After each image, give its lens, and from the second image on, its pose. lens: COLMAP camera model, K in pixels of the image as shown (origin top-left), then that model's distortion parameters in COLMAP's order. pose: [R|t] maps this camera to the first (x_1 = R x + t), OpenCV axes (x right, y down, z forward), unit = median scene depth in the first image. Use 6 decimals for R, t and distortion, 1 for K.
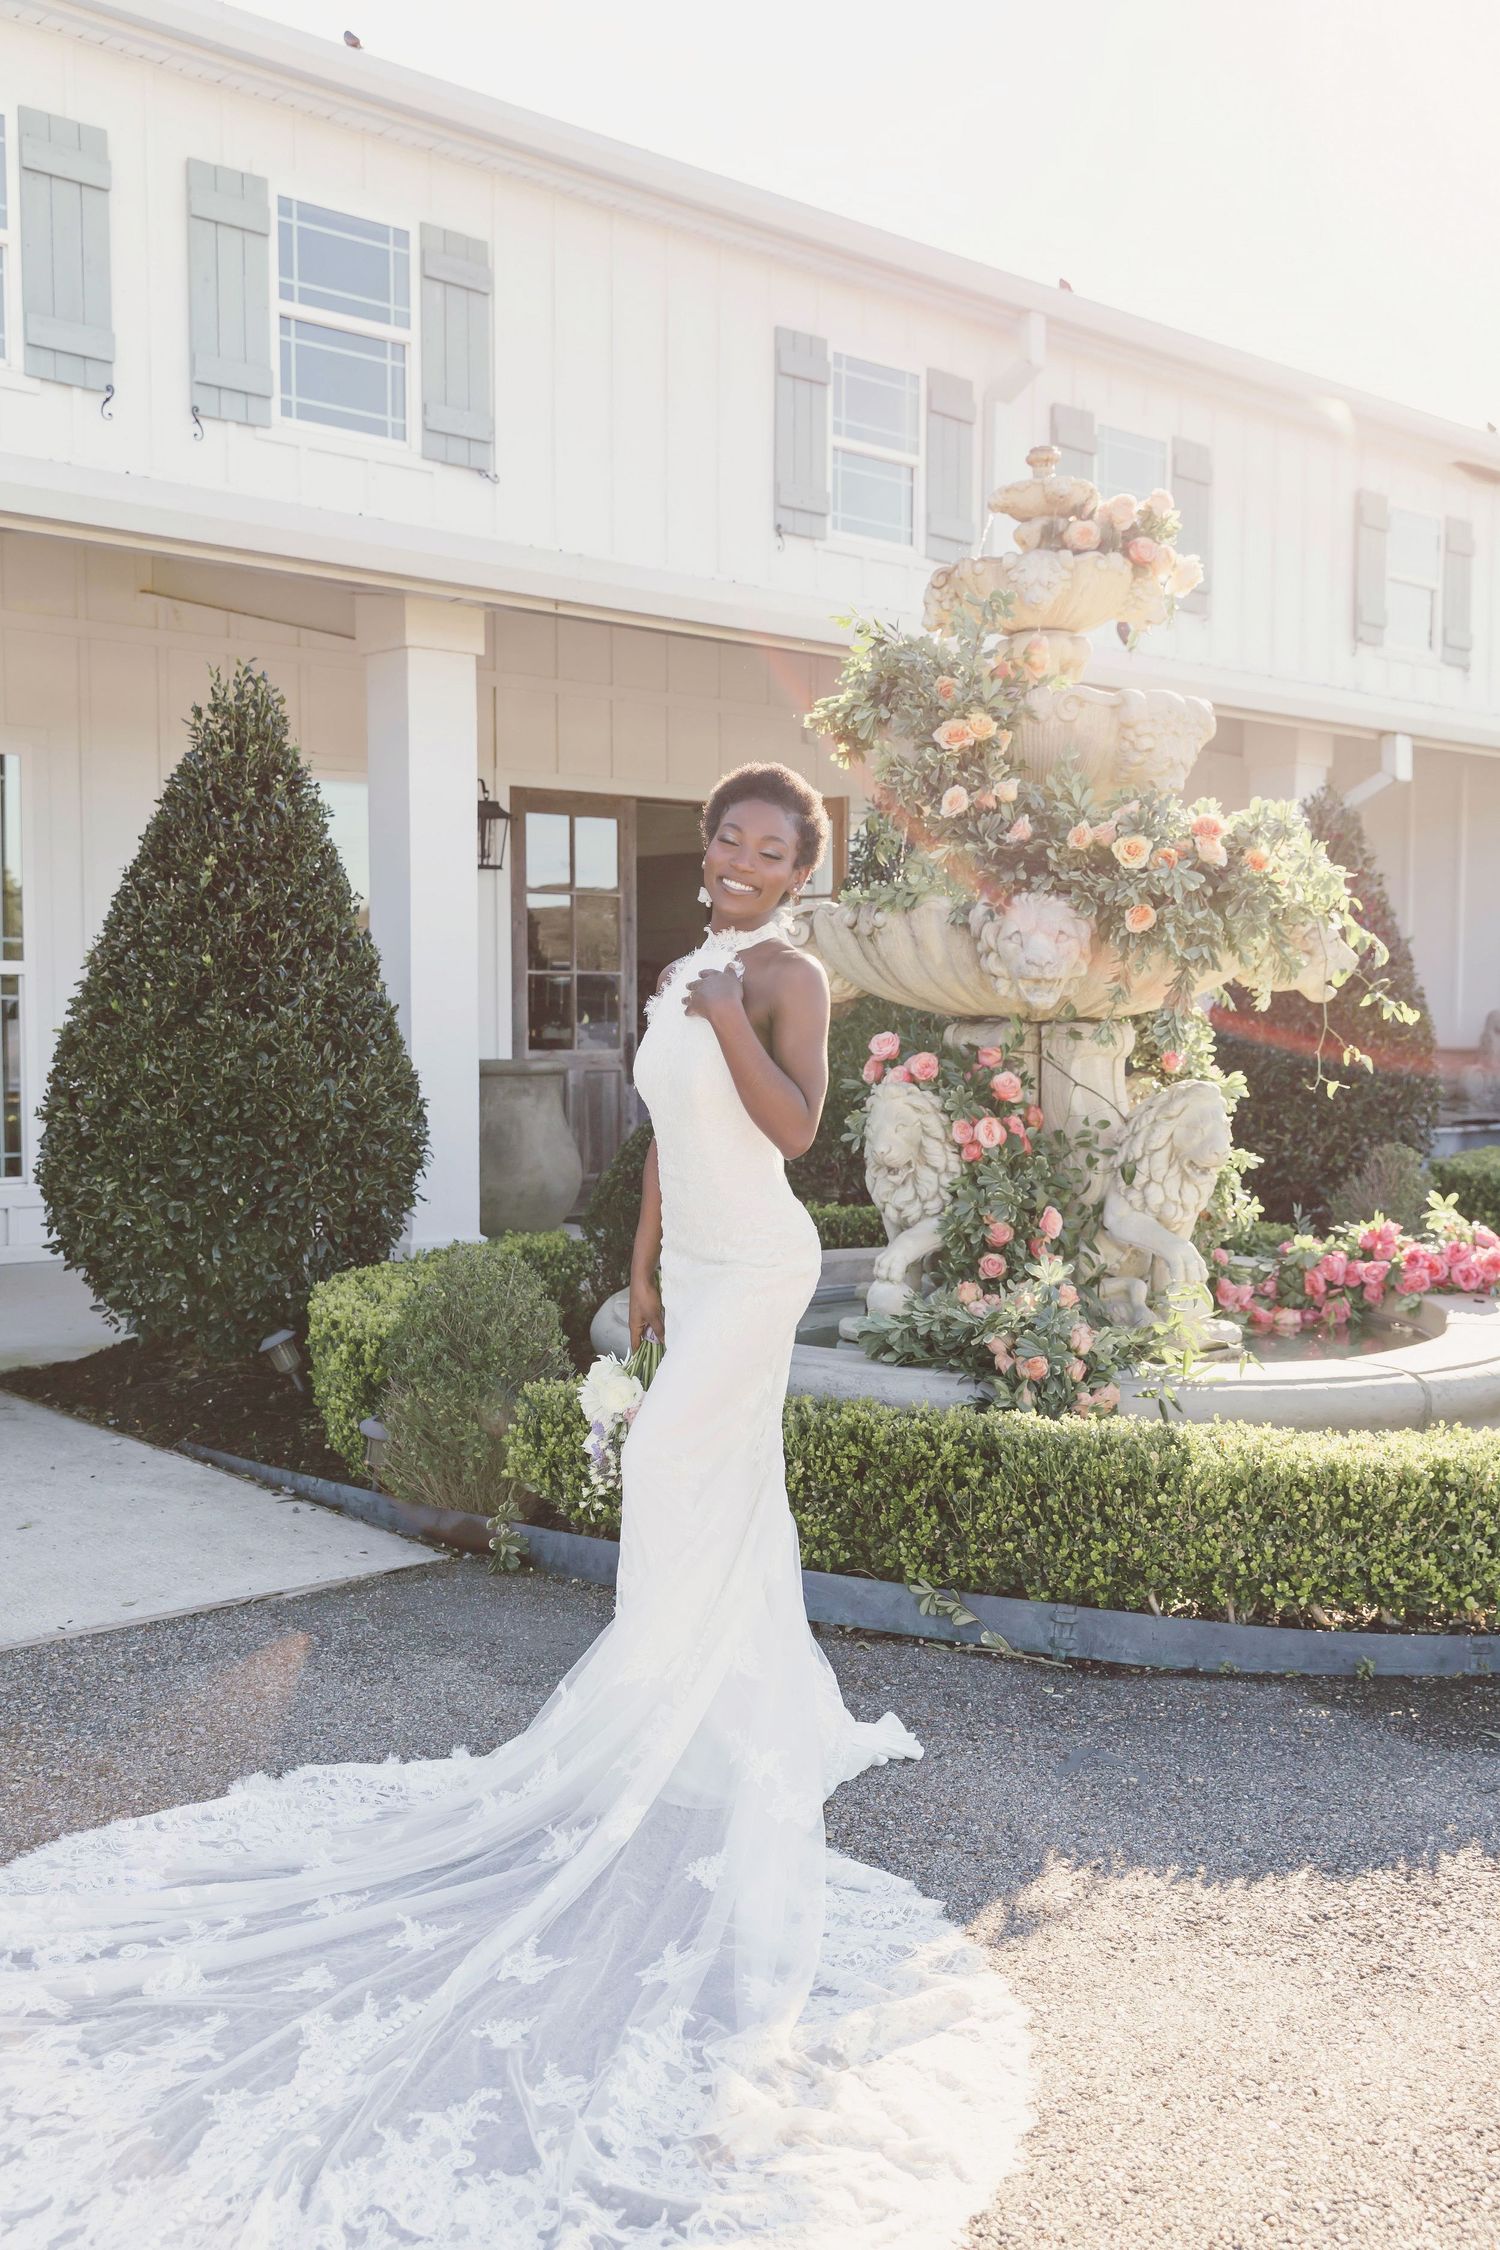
lens RADIAL K [[2163.5, 0, 750.0], [0, 2163.5, 1125.0], [0, 0, 1]] dist [0.008423, 0.029238]
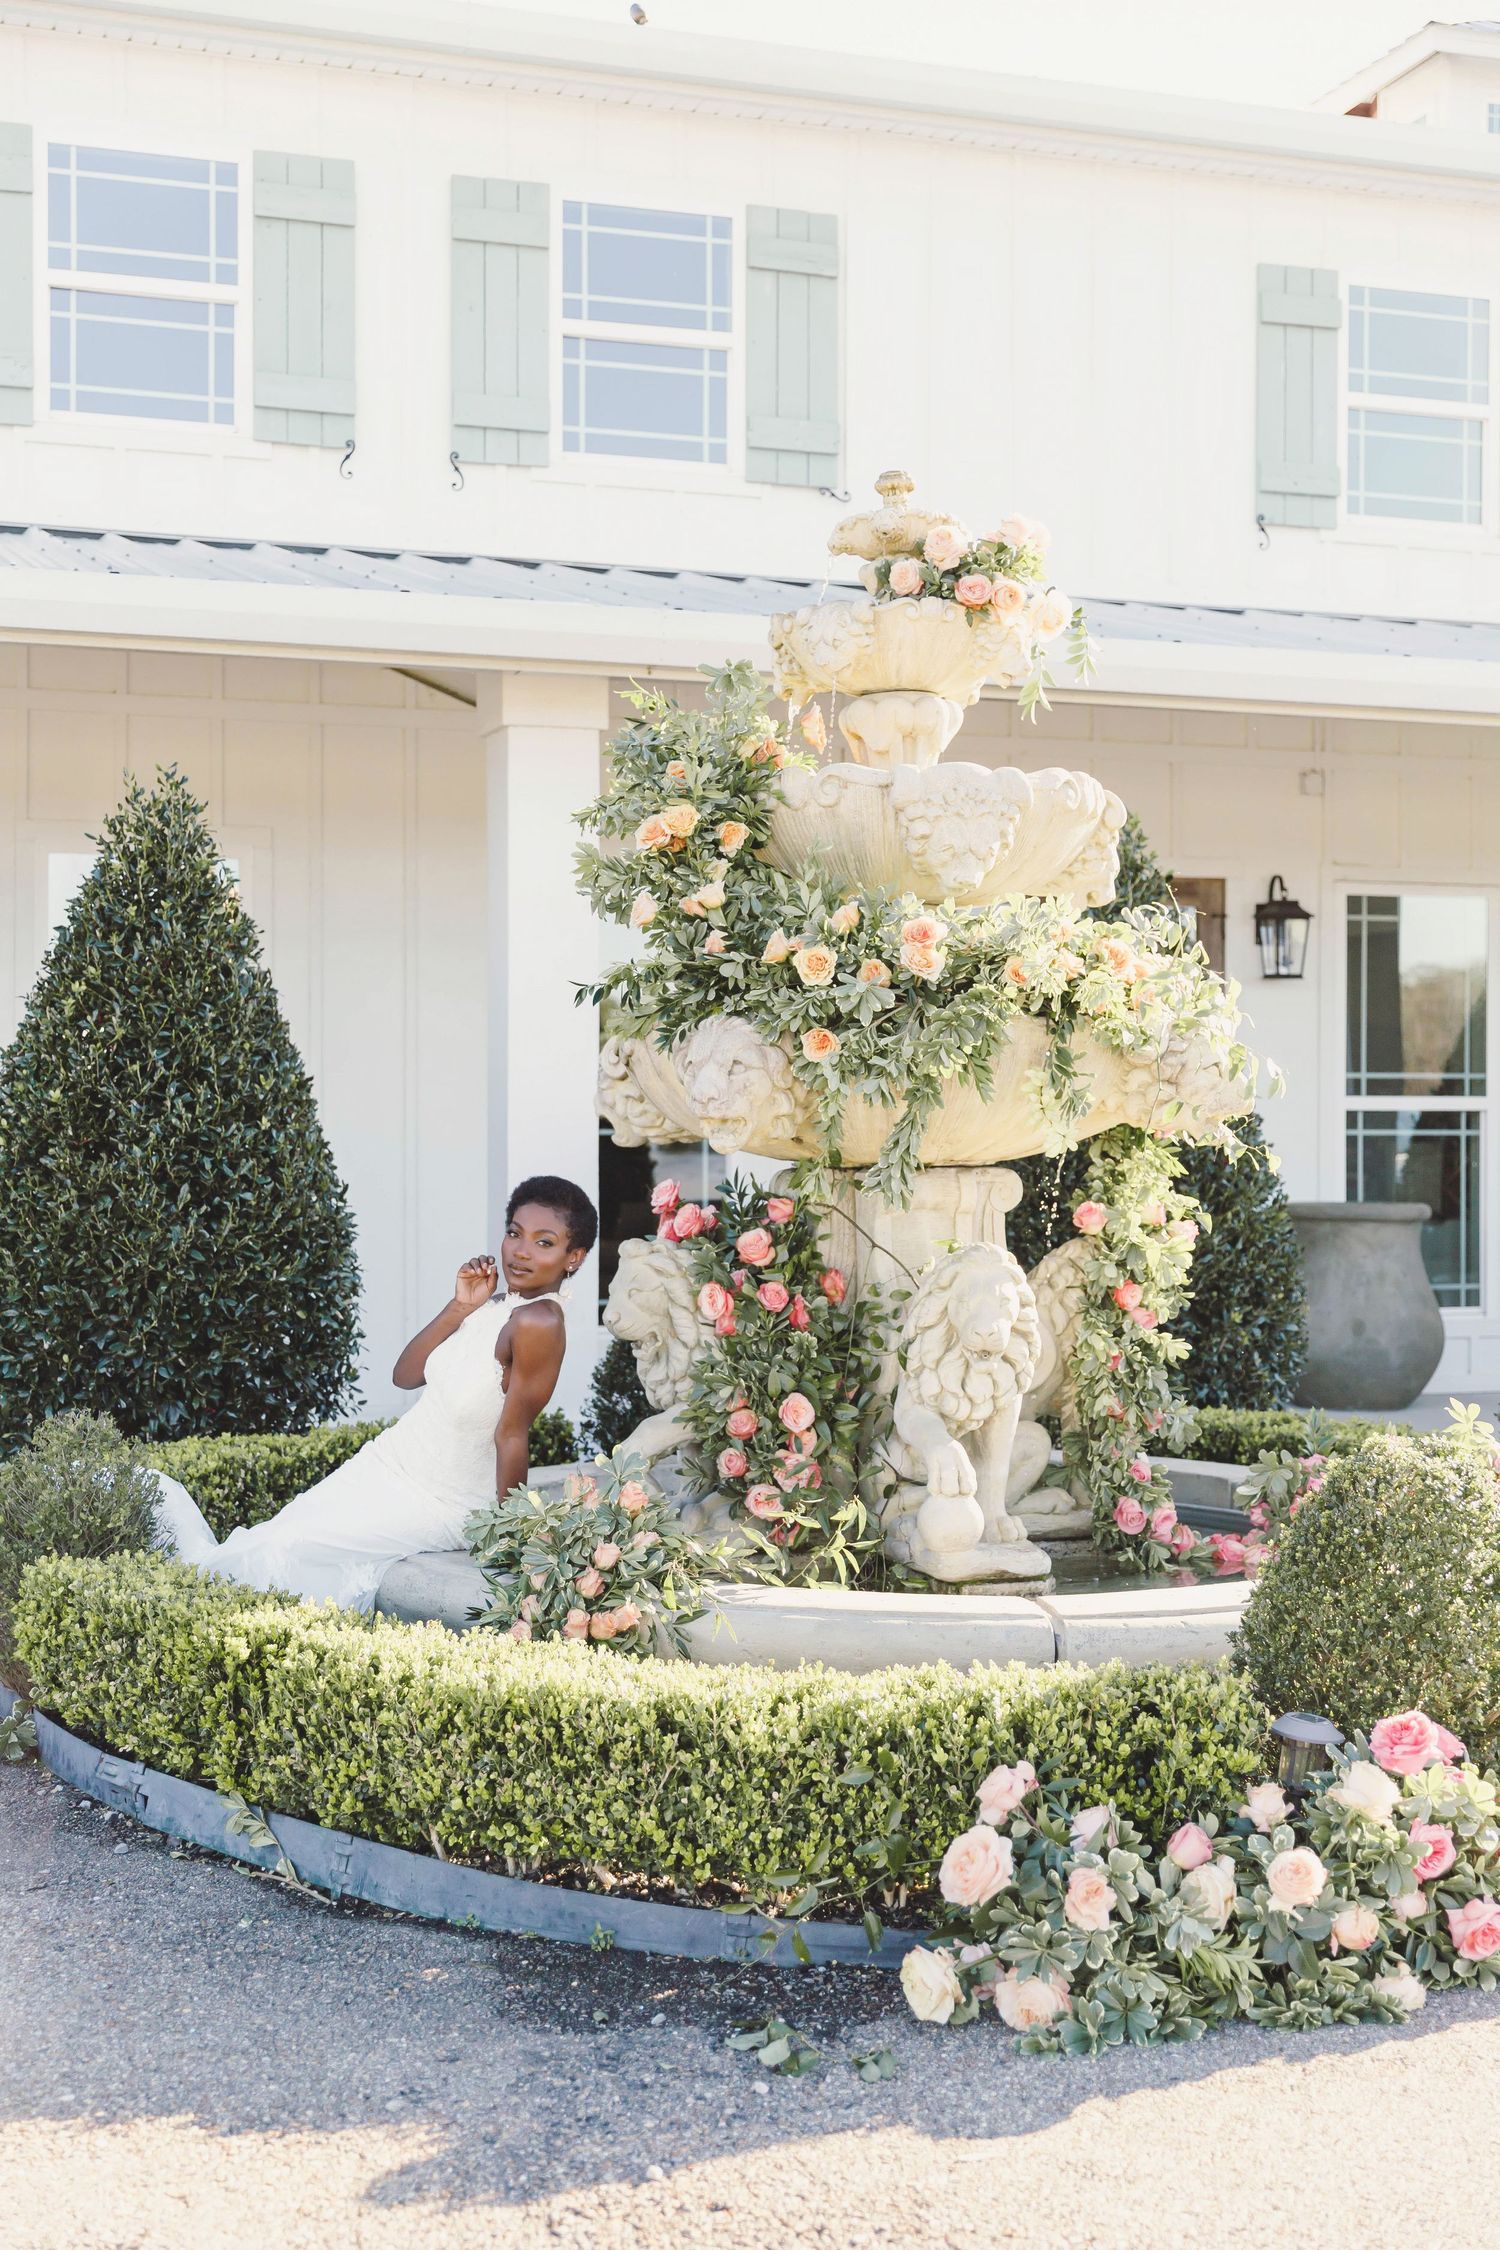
lens RADIAL K [[2917.3, 0, 747.8], [0, 2917.3, 1129.4], [0, 0, 1]] dist [0.010565, -0.001170]
pose [[0.921853, 0.001338, -0.387536, 0.547854], [-0.022801, 0.998449, -0.050789, -0.005643], [0.386867, 0.055656, 0.920454, -0.032442]]
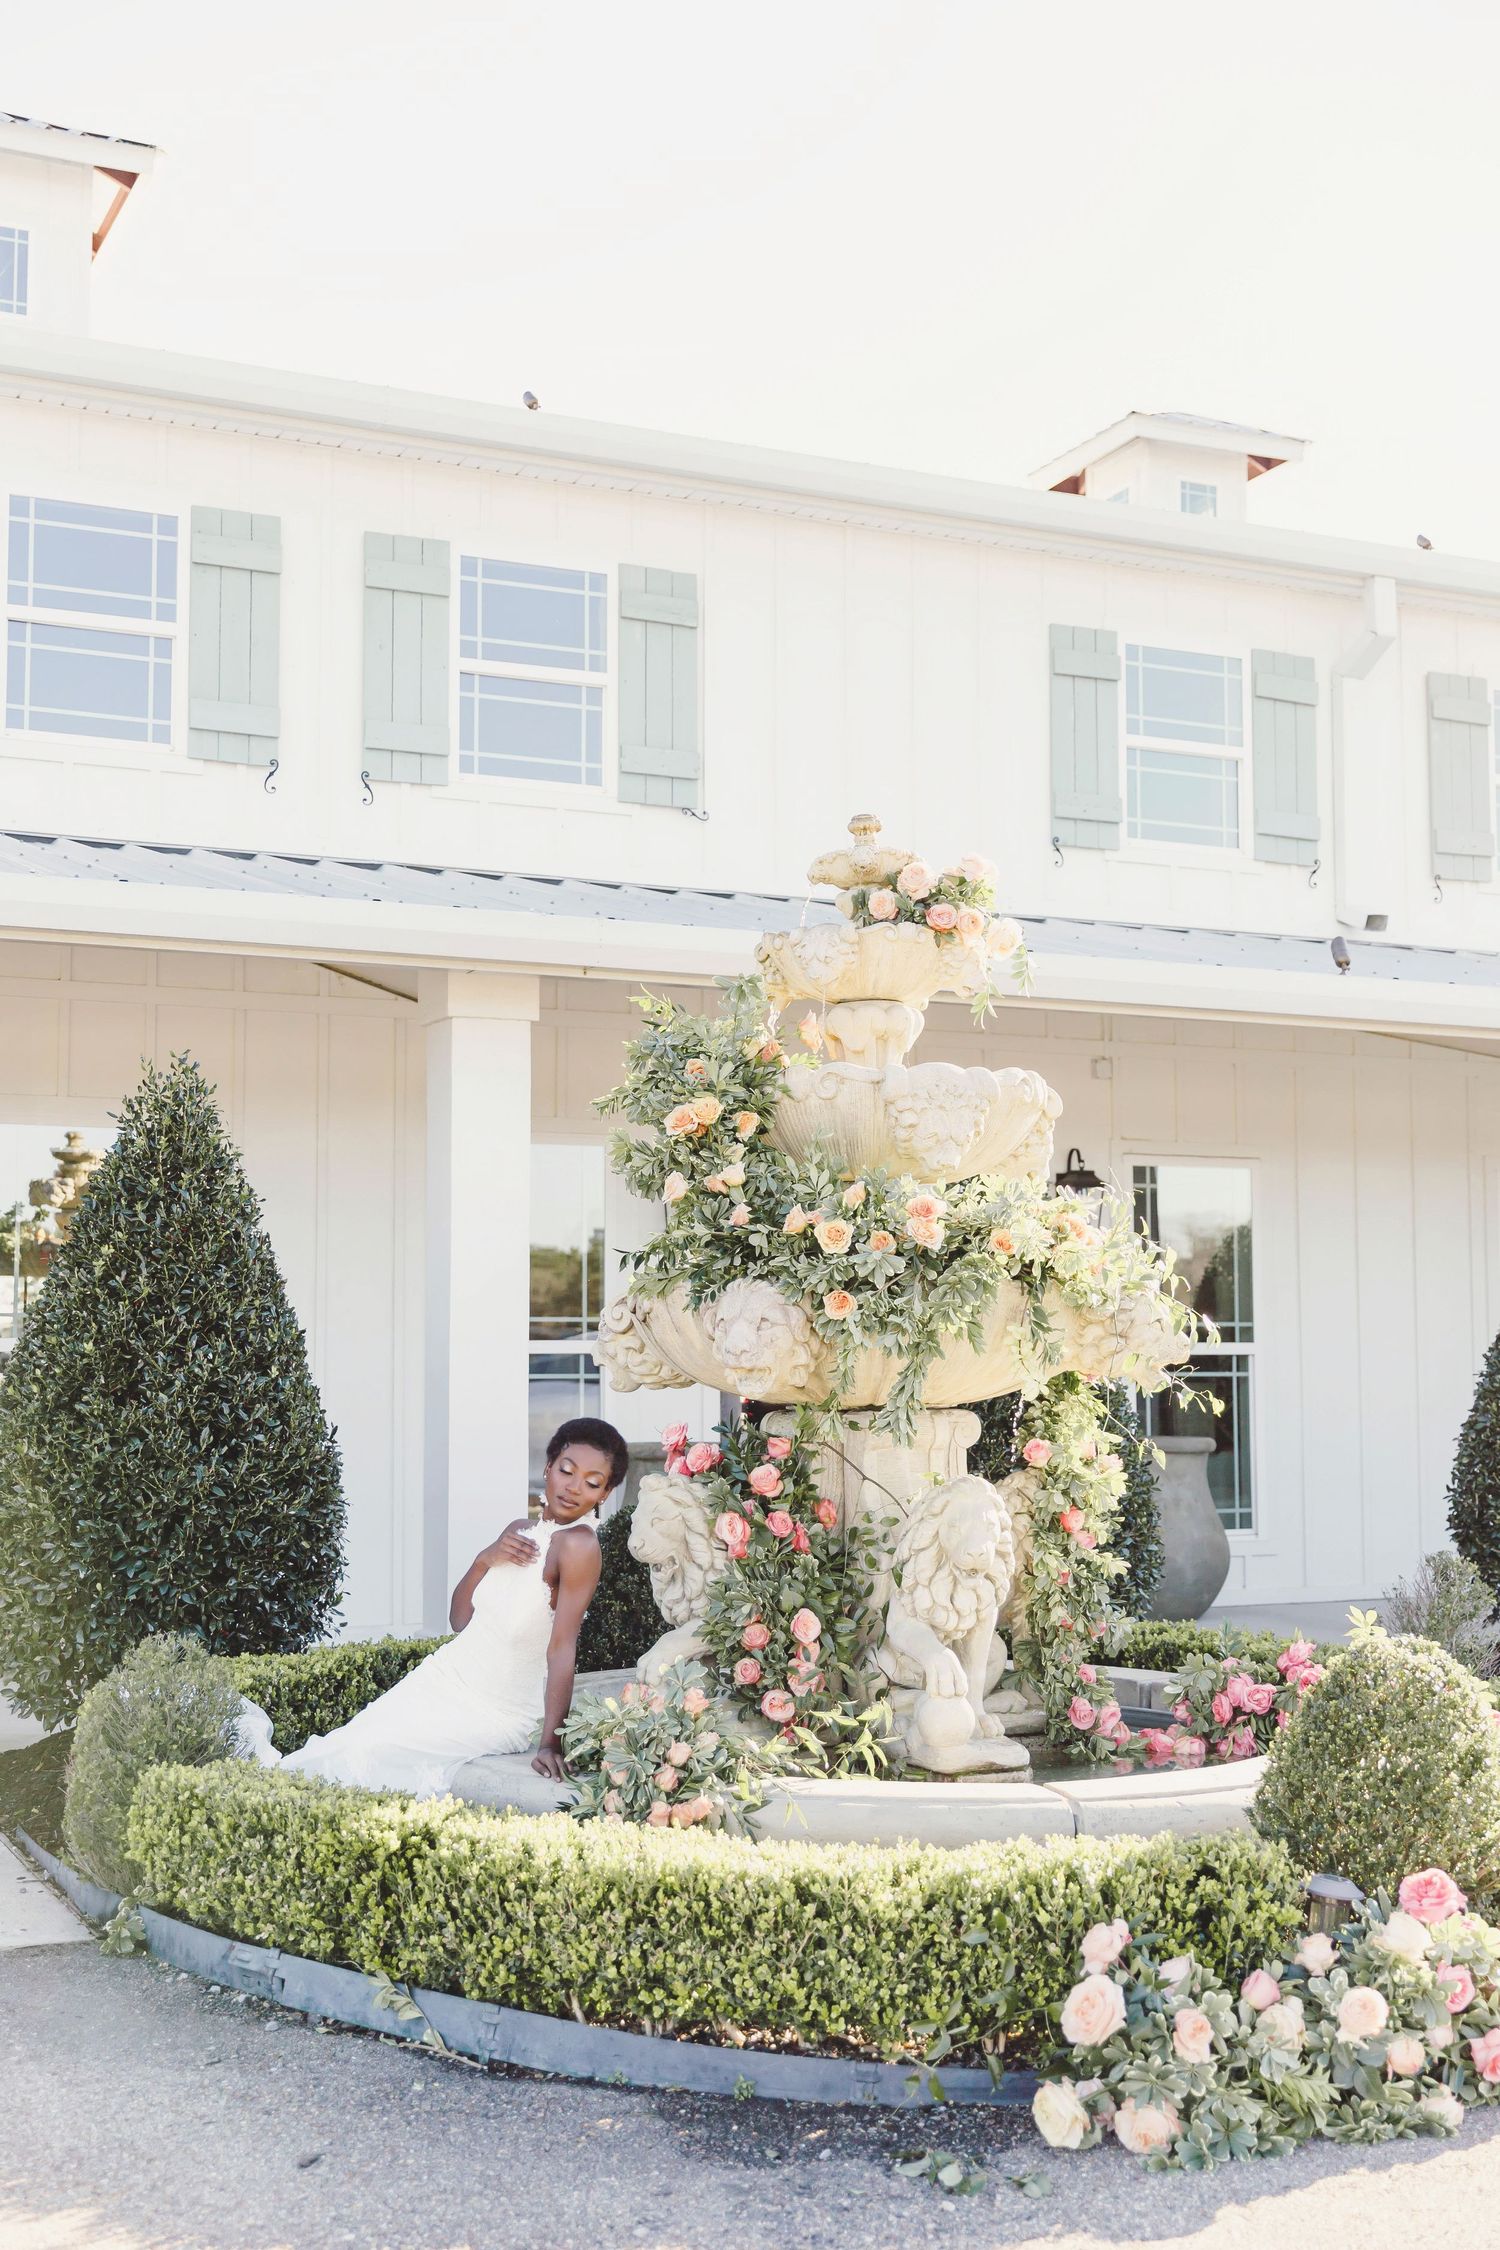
lens RADIAL K [[2688.2, 0, 750.0], [0, 2688.2, 1125.0], [0, 0, 1]] dist [0.009772, 0.015779]
pose [[0.957921, -0.027680, -0.285694, 0.453296], [-0.014004, 0.989647, -0.142838, -0.003131], [0.286690, 0.140829, 0.947616, -0.144416]]
